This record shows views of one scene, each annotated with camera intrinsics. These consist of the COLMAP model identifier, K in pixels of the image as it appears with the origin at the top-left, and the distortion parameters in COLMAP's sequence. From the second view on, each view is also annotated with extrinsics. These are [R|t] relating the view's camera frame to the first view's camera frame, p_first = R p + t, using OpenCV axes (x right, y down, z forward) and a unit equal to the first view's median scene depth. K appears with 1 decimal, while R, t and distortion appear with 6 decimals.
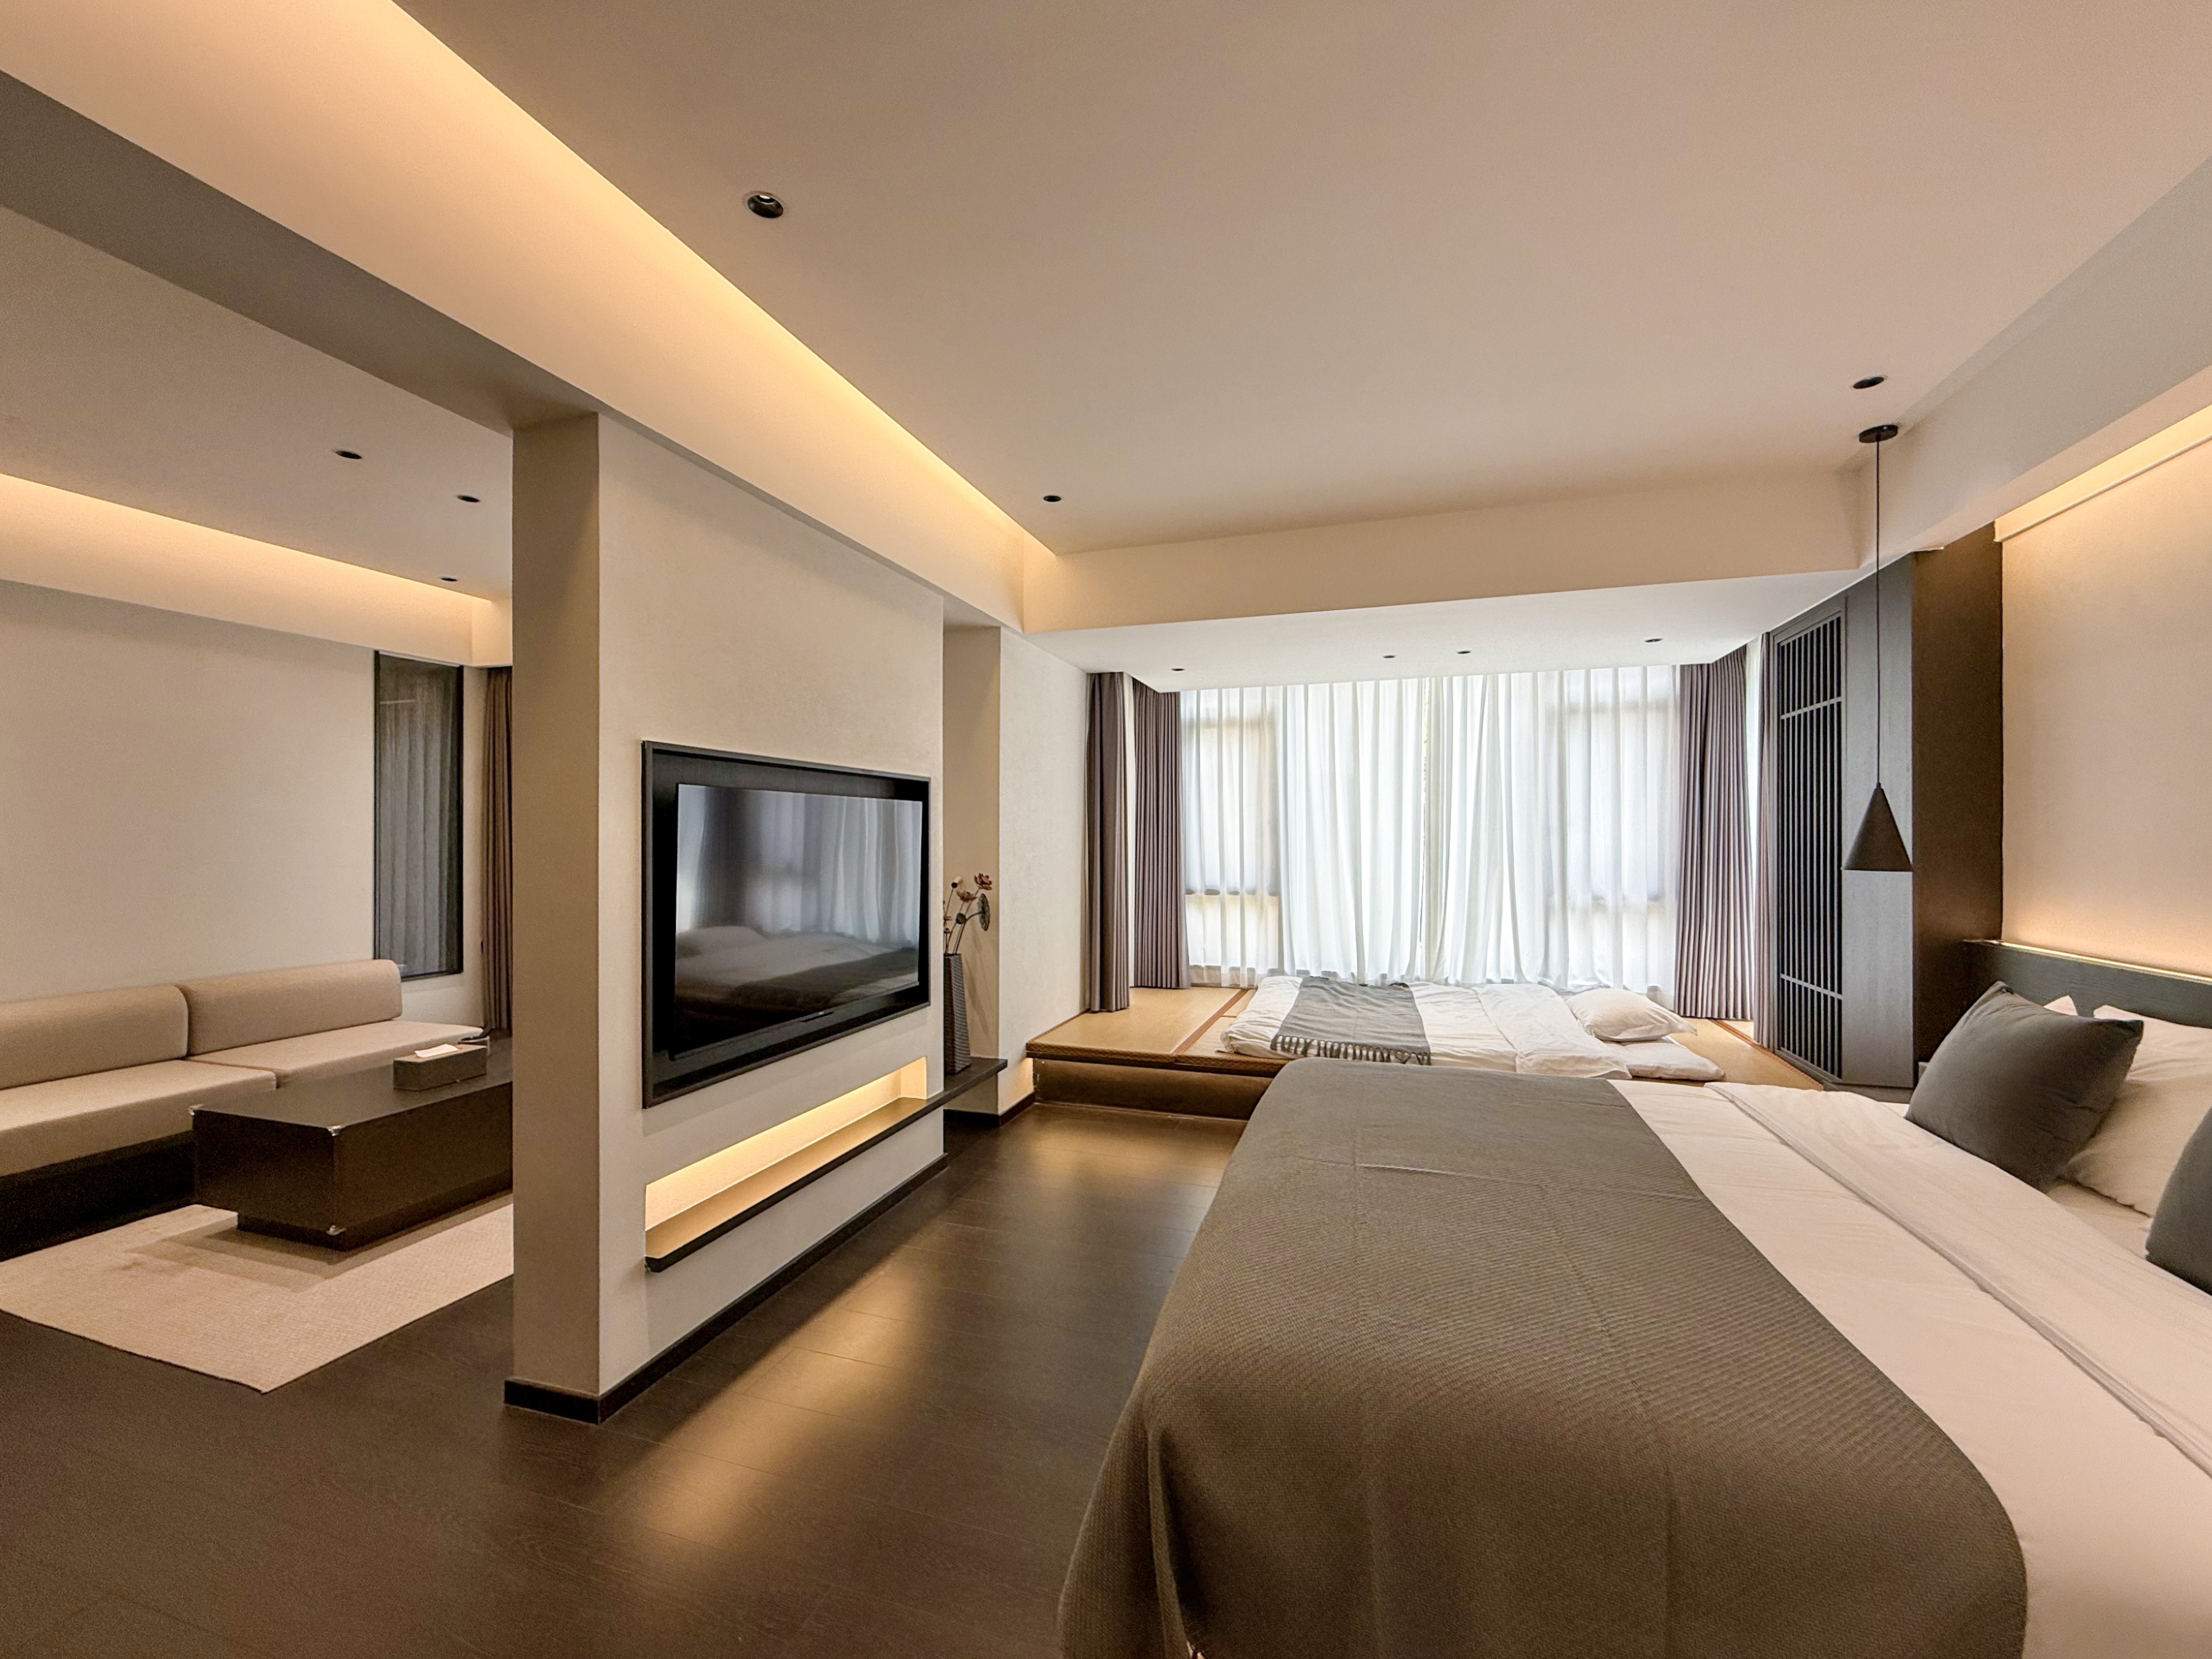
lens RADIAL K [[881.4, 0, 1106.0], [0, 881.4, 829.5], [0, 0, 1]] dist [0.001089, -0.000175]
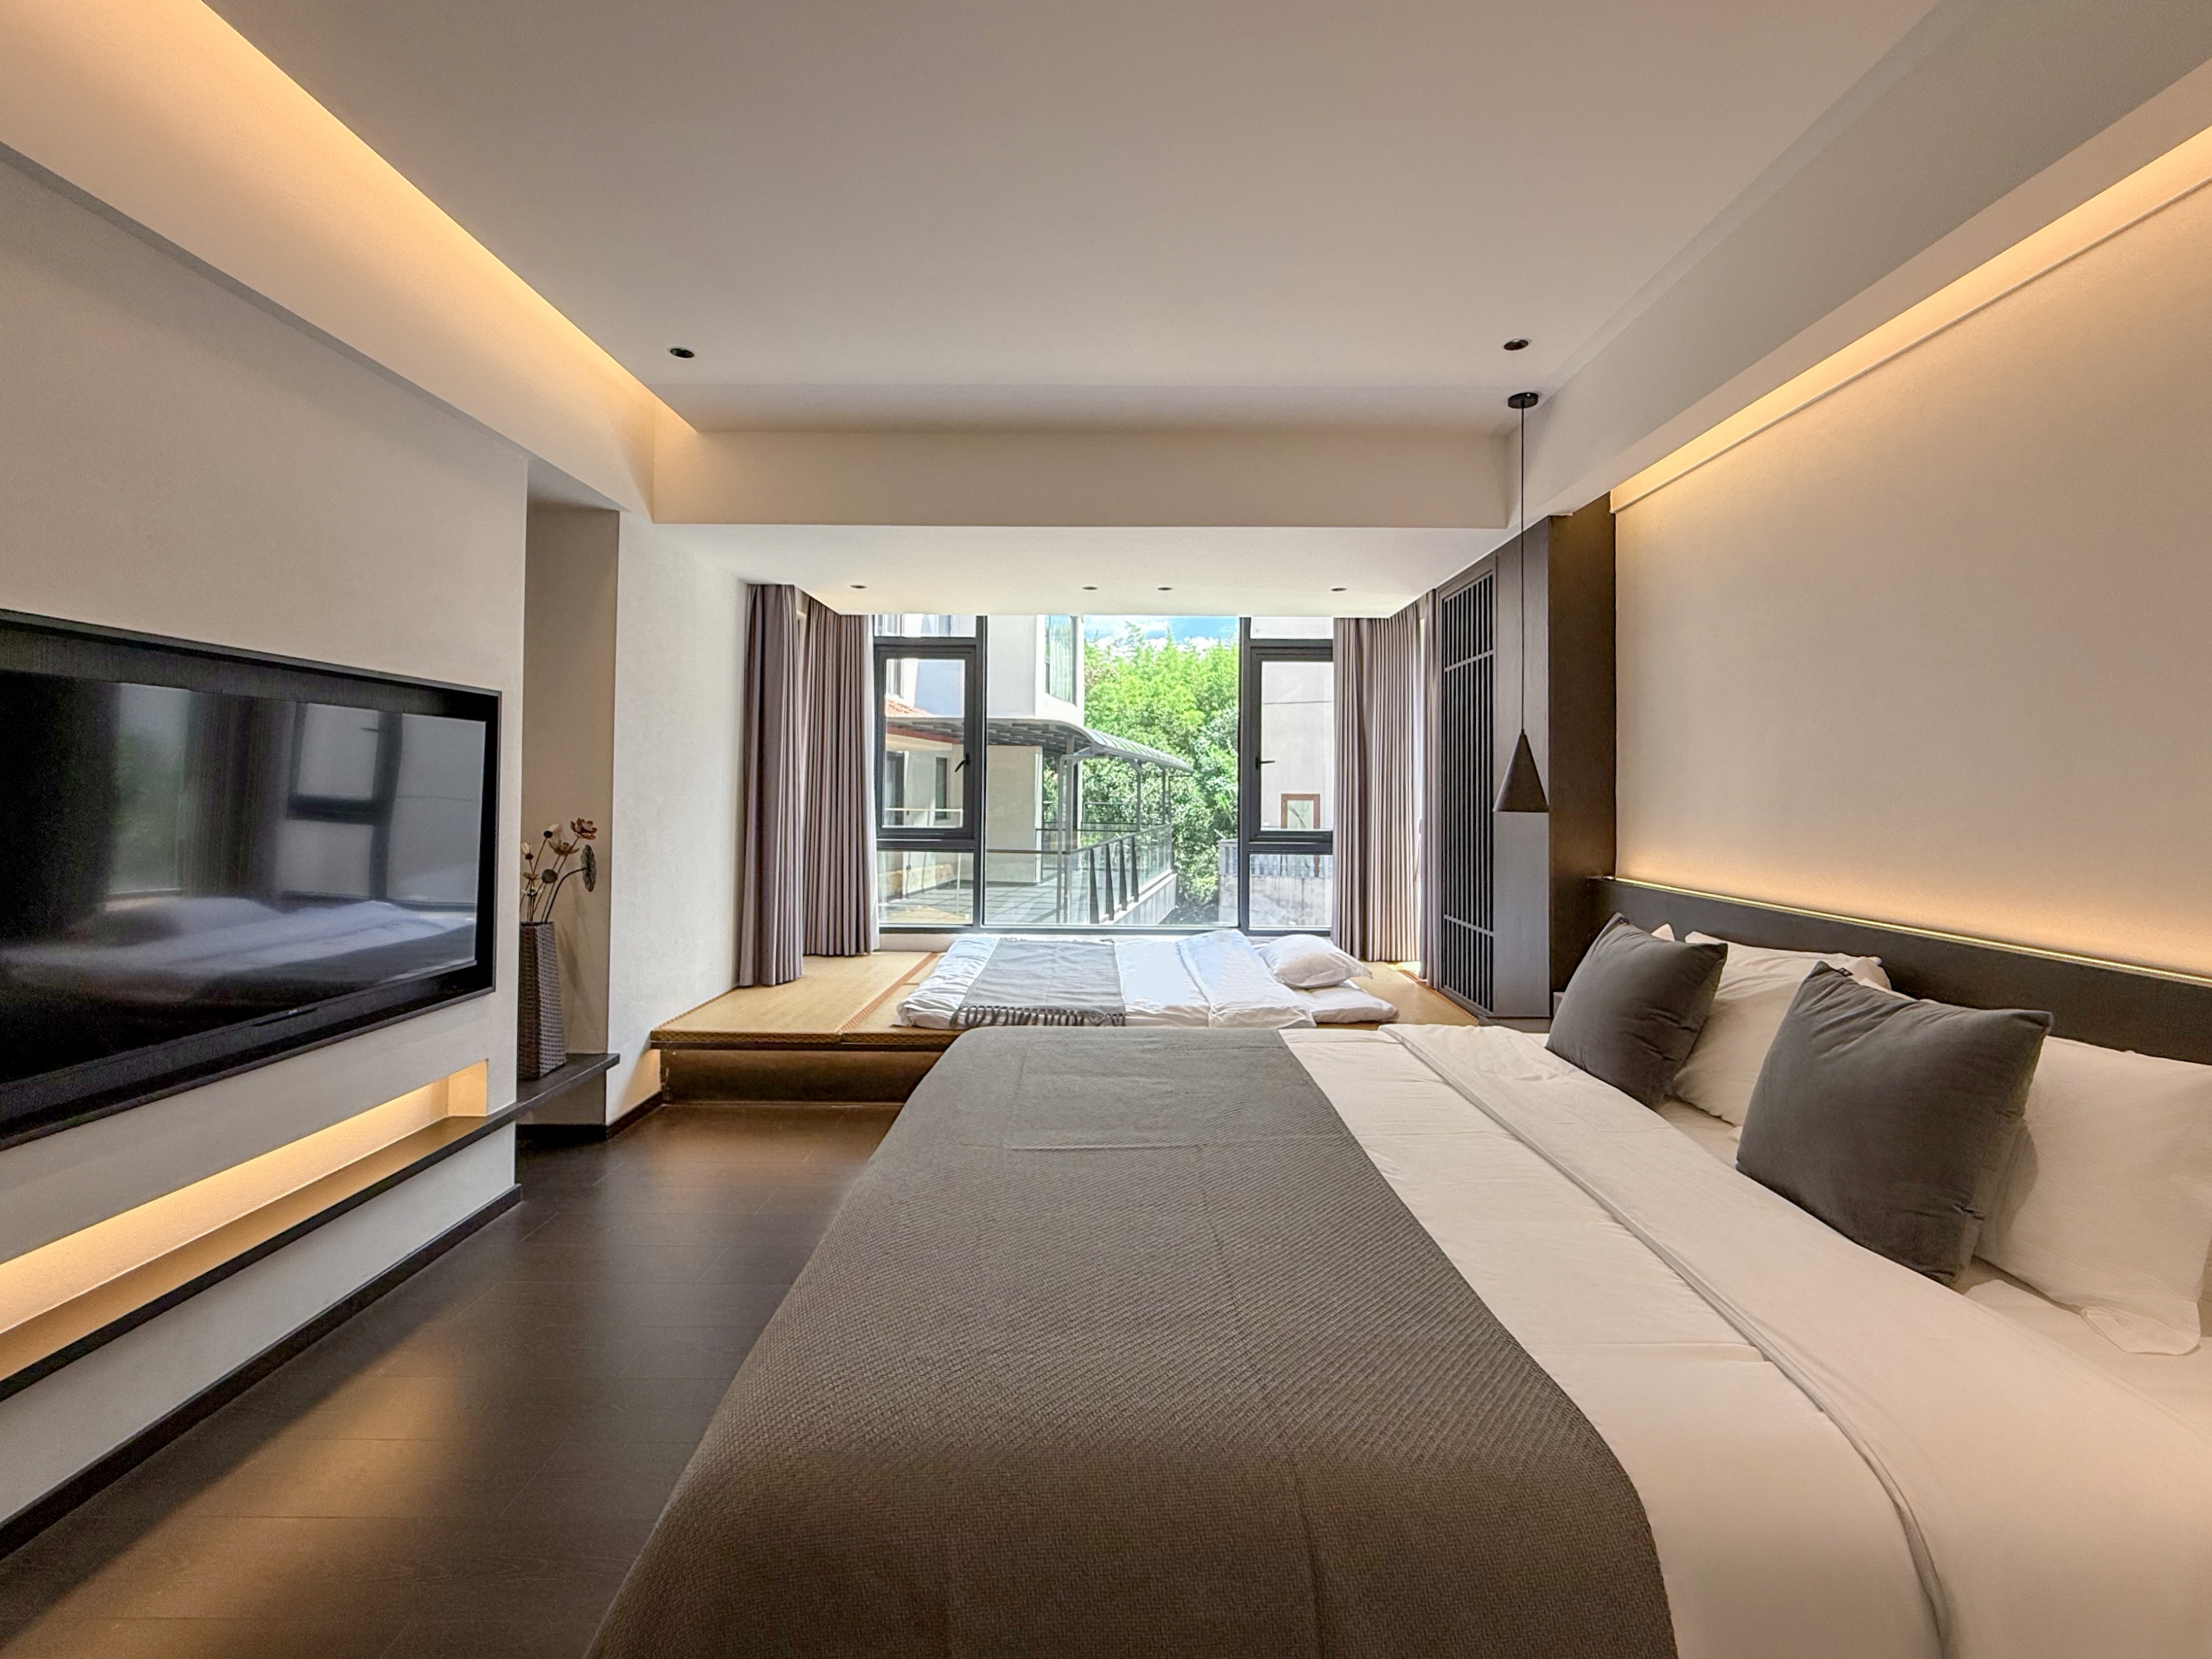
lens RADIAL K [[919.4, 0, 1104.1], [0, 919.4, 770.8], [0, 0, 1]] dist [-0.003265, 0.000148]
pose [[0.955588, 0.014499, 0.294350, 0.065348], [-0.009269, 0.999774, -0.019154, 0.019925], [-0.294561, 0.015575, 0.955506, 0.086495]]
